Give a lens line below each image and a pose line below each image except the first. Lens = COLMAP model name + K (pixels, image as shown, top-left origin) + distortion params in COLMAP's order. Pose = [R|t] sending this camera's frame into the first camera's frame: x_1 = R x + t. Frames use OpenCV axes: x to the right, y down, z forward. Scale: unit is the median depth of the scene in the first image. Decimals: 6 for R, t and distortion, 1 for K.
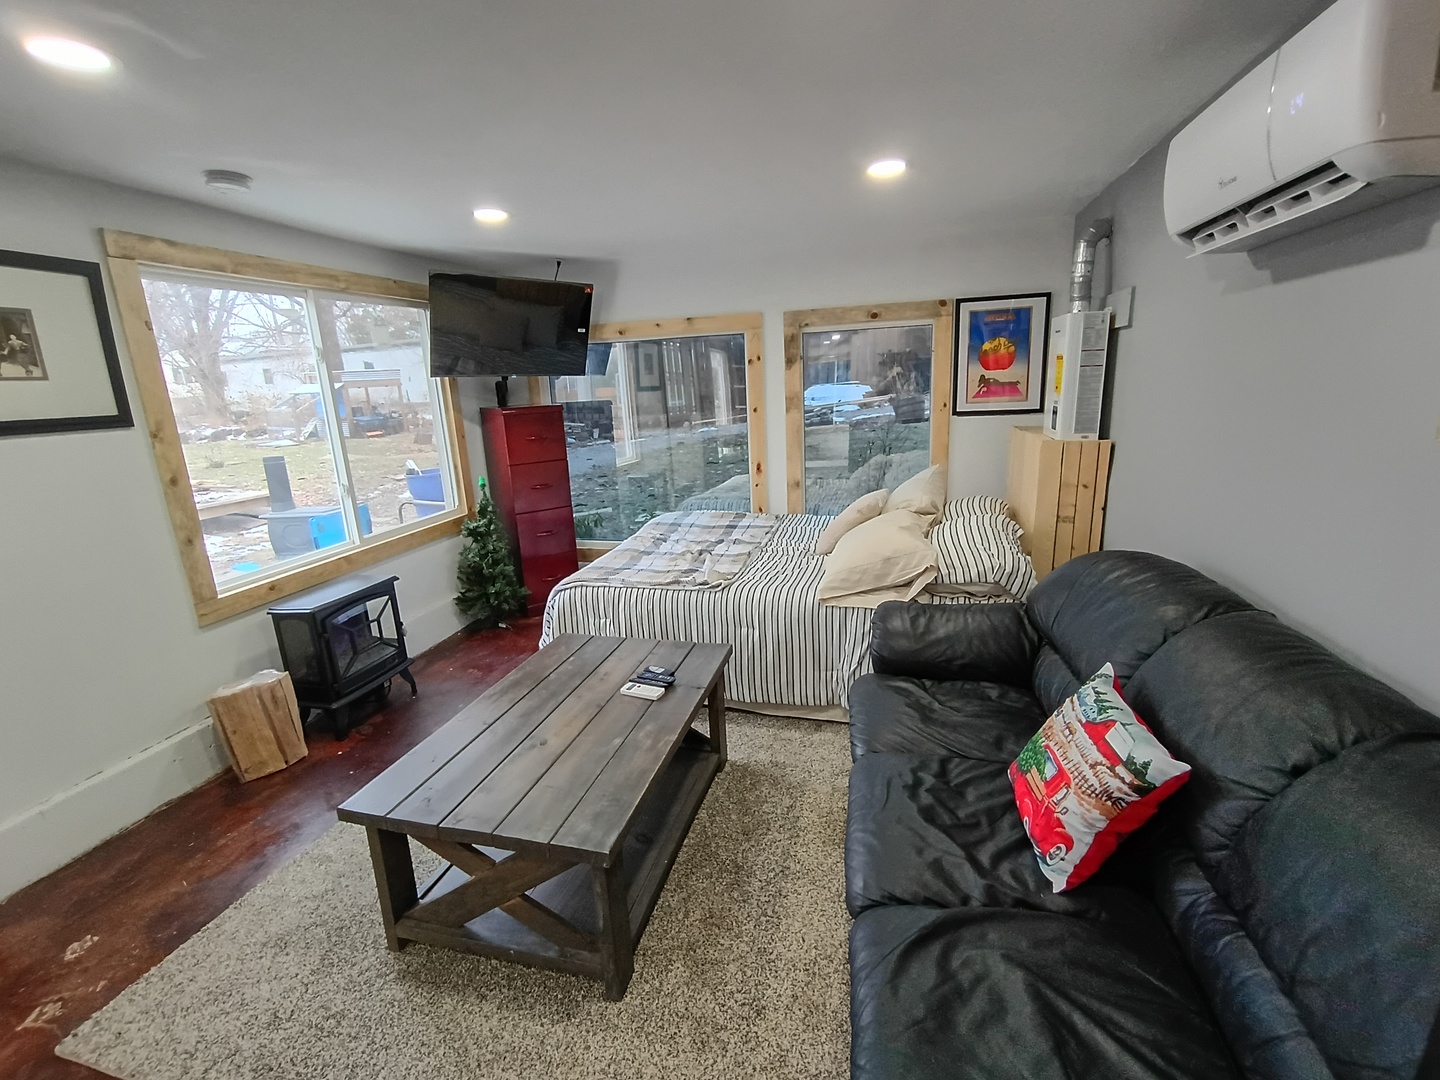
lens RADIAL K [[661.3, 0, 725.9], [0, 661.3, 532.9], [0, 0, 1]] dist [-0.007510, 0.002486]
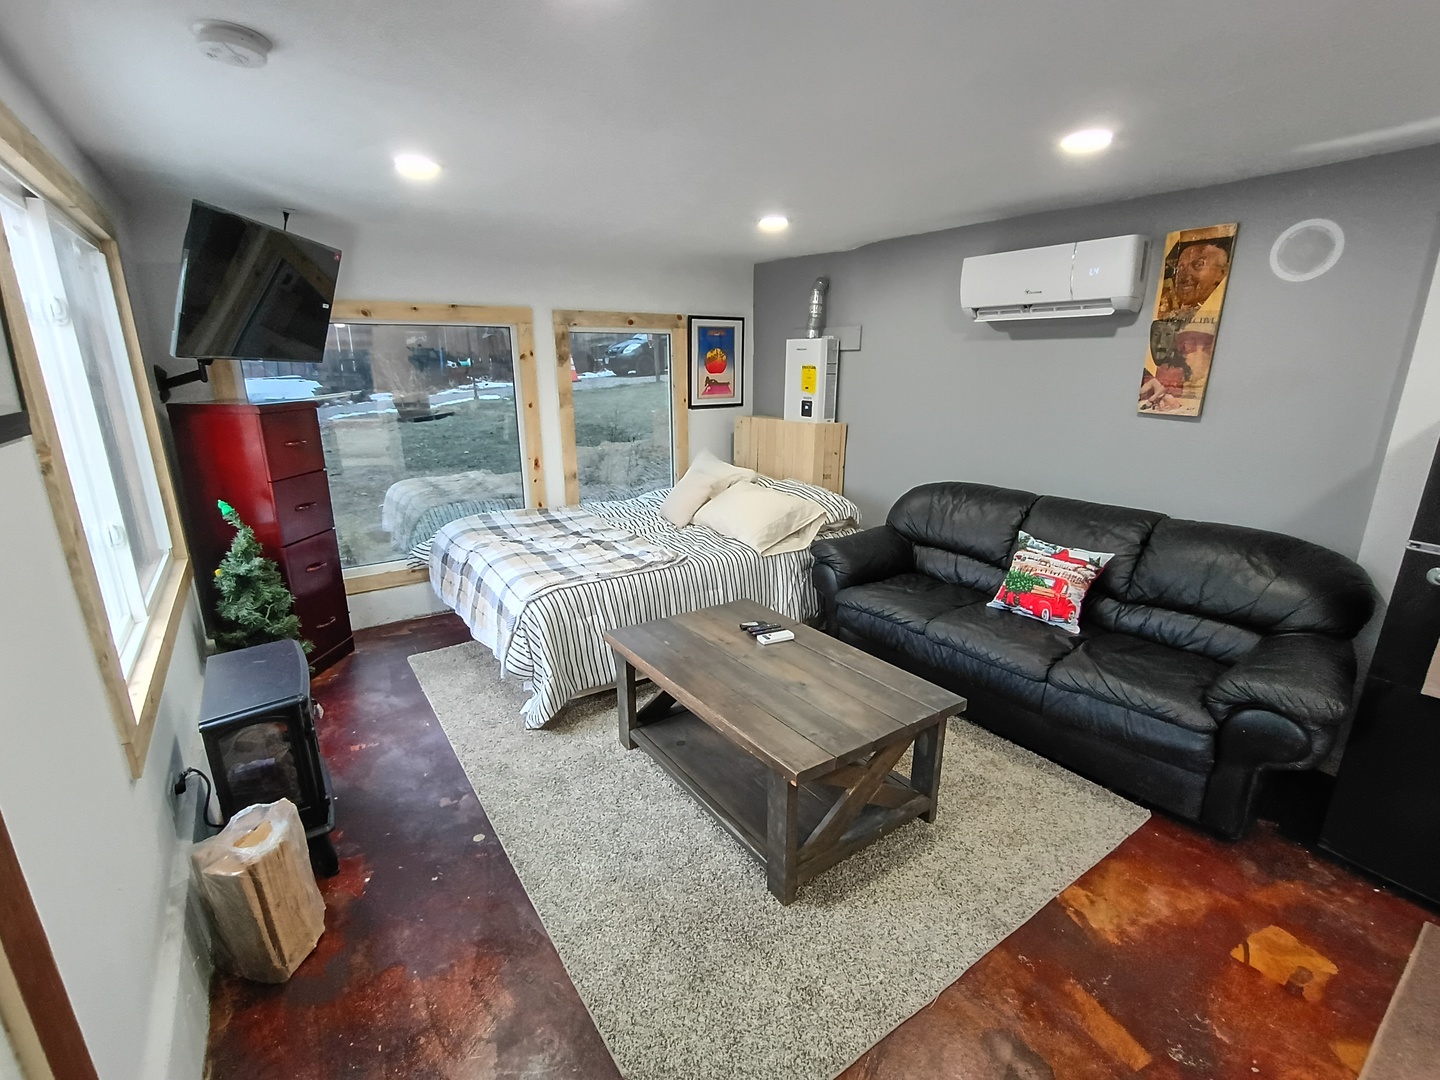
lens RADIAL K [[661.3, 0, 717.4], [0, 661.3, 535.5], [0, 0, 1]] dist [-0.007510, 0.002486]
pose [[0.651912, -0.150369, 0.743236, -0.601732], [0.145625, 0.986724, 0.071899, -0.025015], [-0.744180, 0.061362, 0.665154, 0.153515]]
